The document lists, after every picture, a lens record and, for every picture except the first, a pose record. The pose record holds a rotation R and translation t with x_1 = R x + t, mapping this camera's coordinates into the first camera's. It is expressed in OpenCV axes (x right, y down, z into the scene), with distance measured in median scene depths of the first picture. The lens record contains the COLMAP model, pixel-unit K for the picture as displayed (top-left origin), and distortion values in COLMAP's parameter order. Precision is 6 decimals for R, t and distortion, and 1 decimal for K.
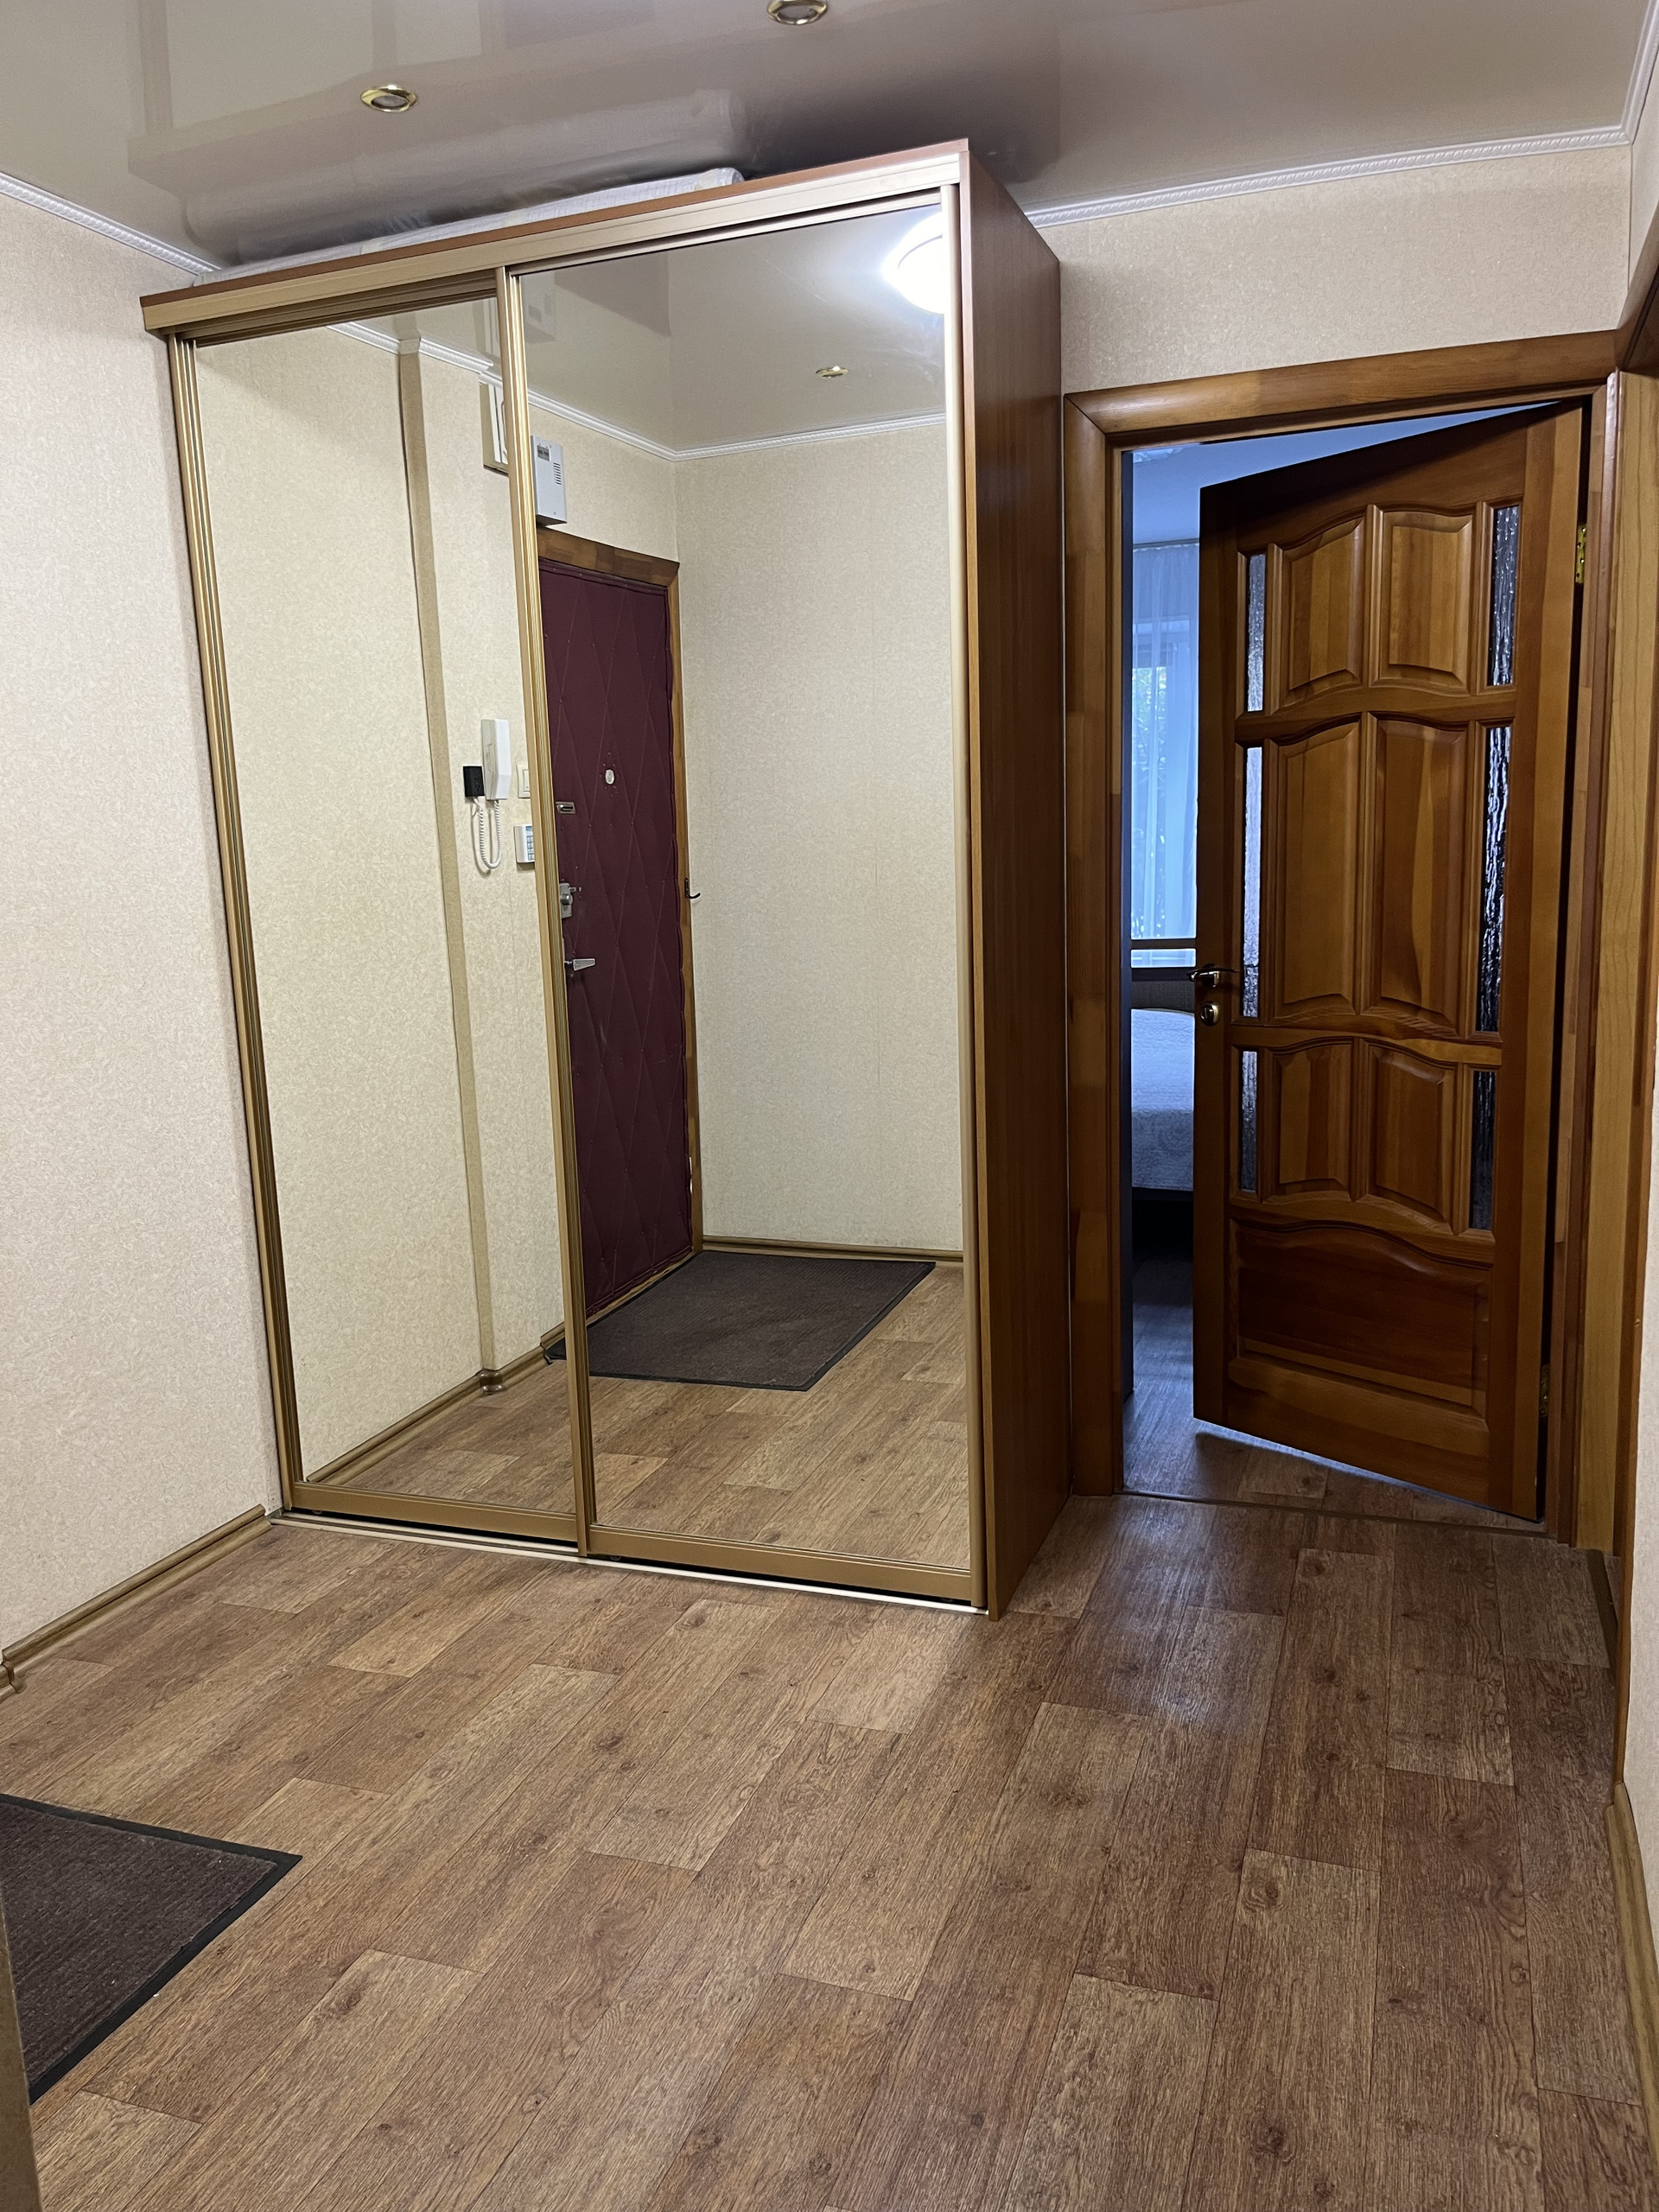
lens RADIAL K [[1668.8, 0, 829.7], [0, 1668.8, 1119.2], [0, 0, 1]] dist [0.063709, -0.083312]
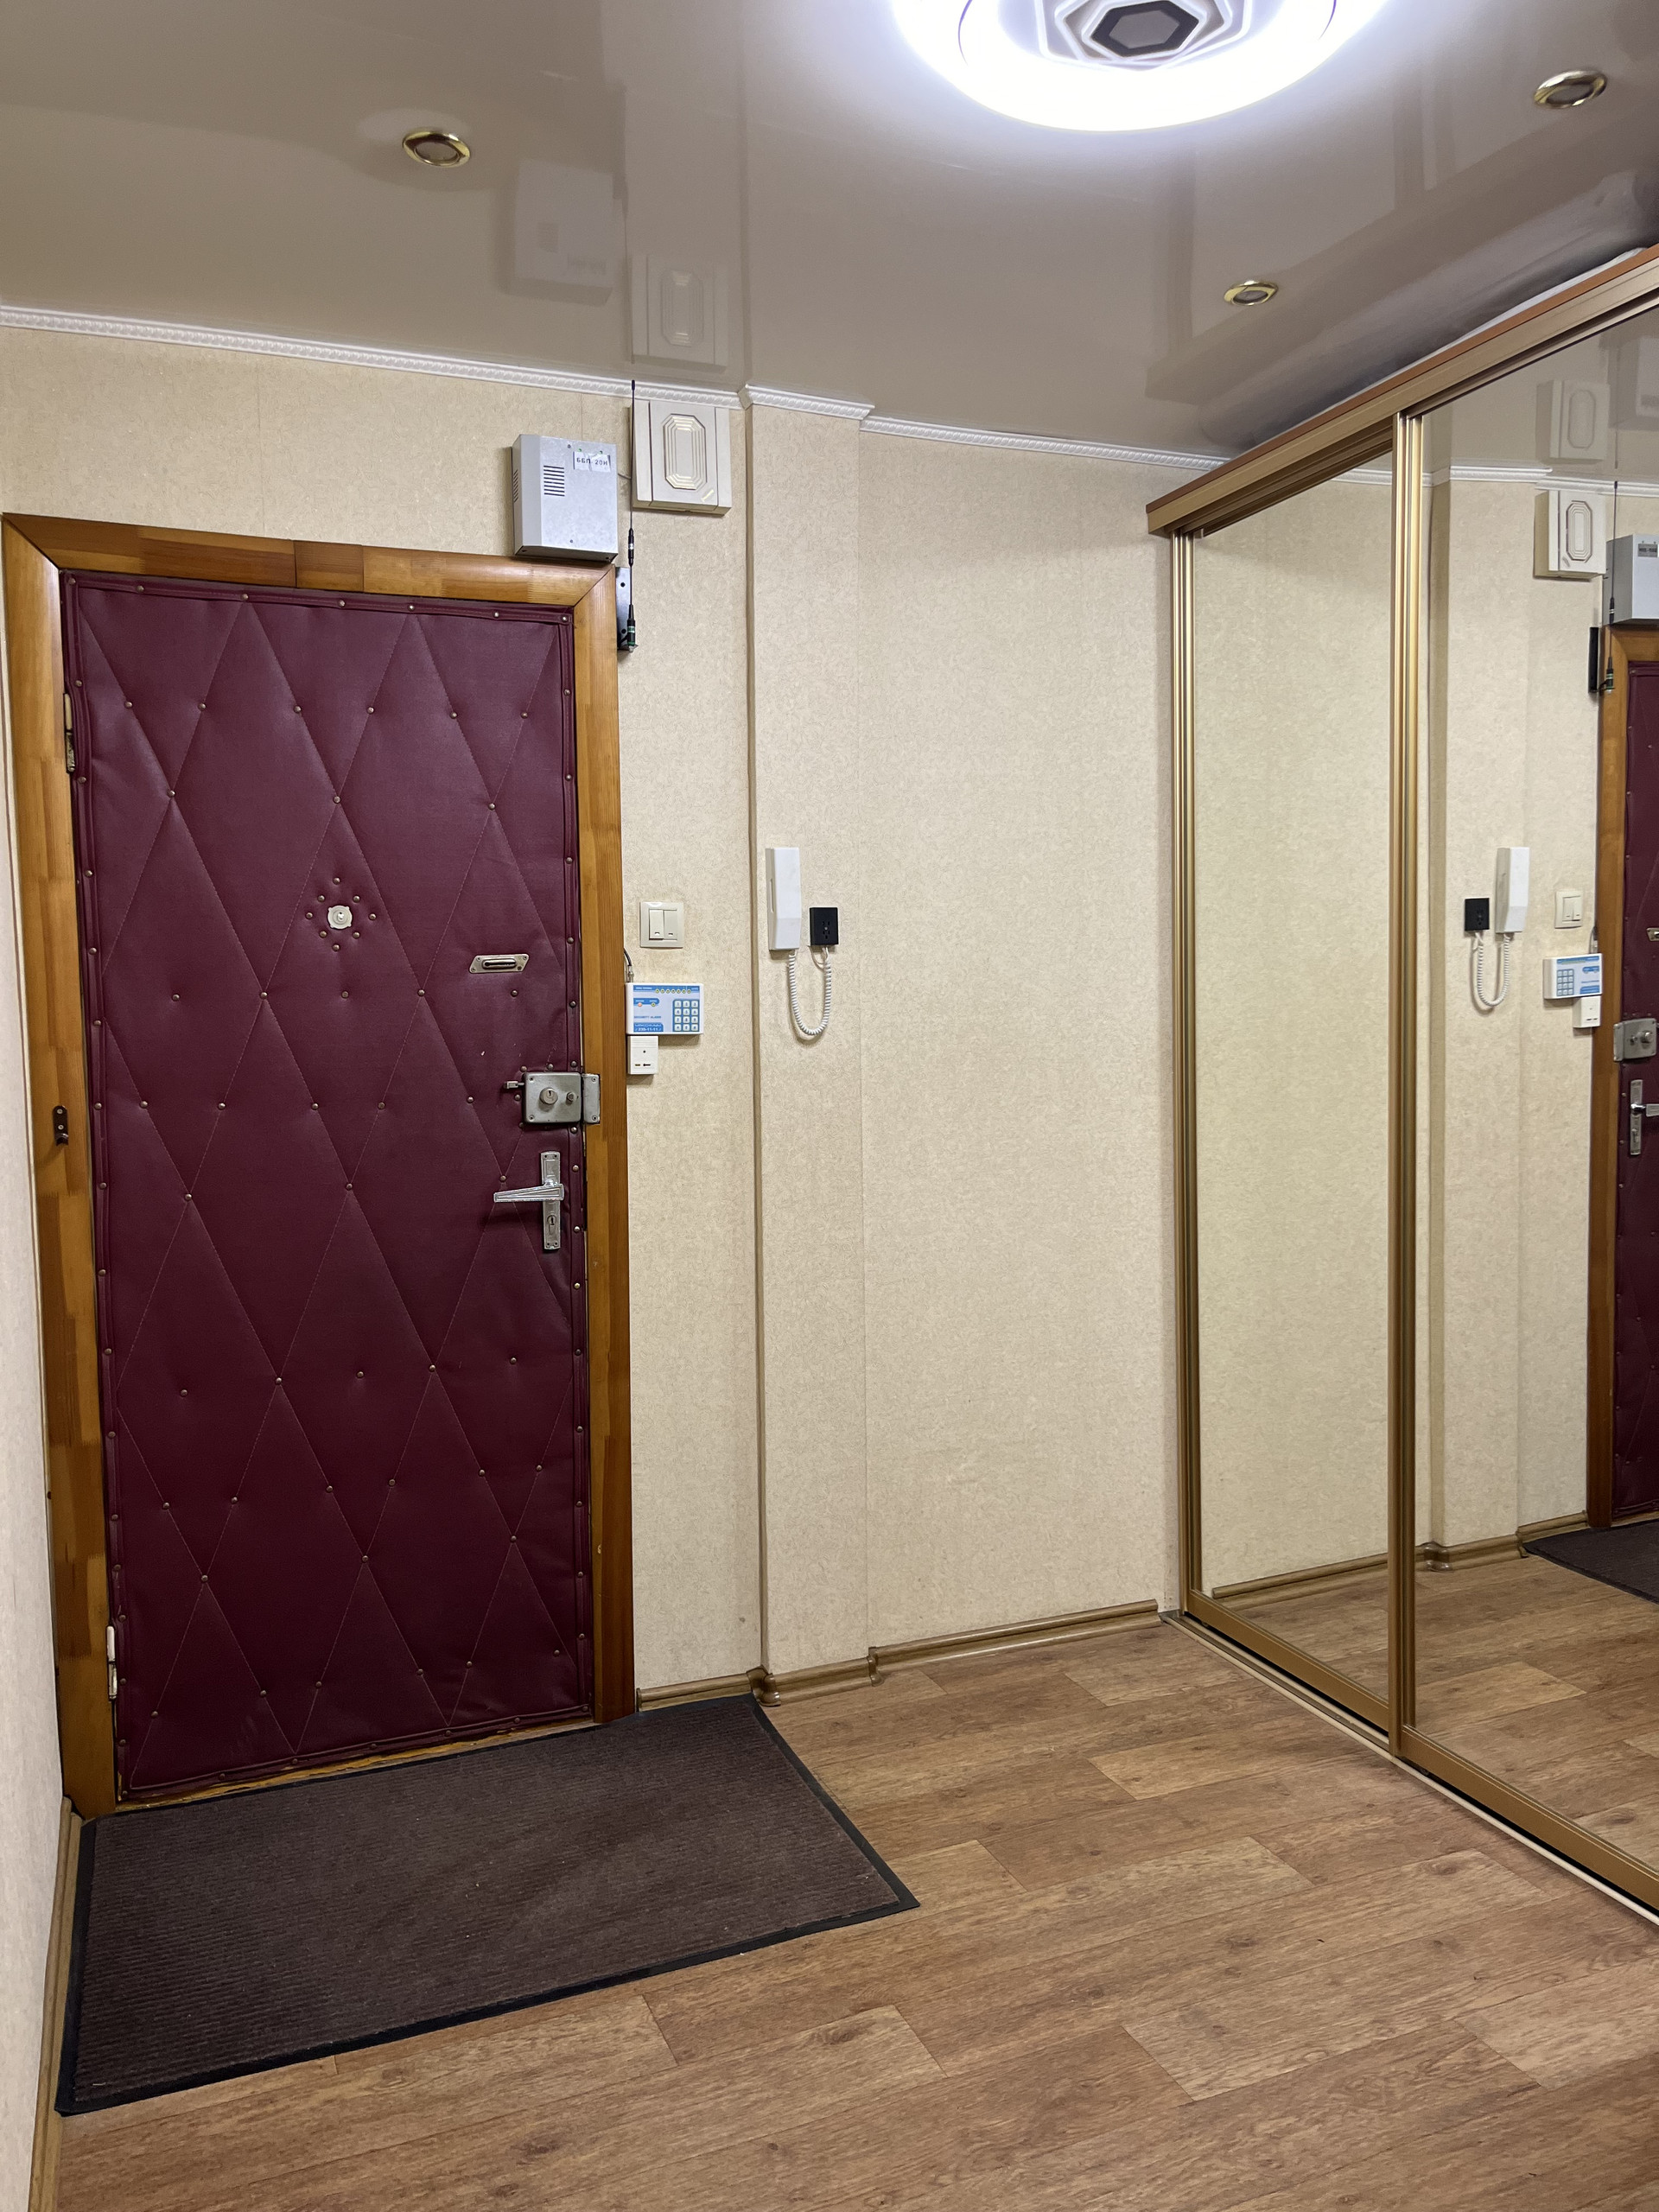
lens RADIAL K [[1668.8, 0, 833.7], [0, 1668.8, 1116.0], [0, 0, 1]] dist [0.063709, -0.083312]
pose [[0.670651, 0.078625, -0.737595, 0.330149], [-0.122740, 0.992422, -0.005811, -0.049274], [0.731548, 0.094430, 0.675219, 0.128030]]
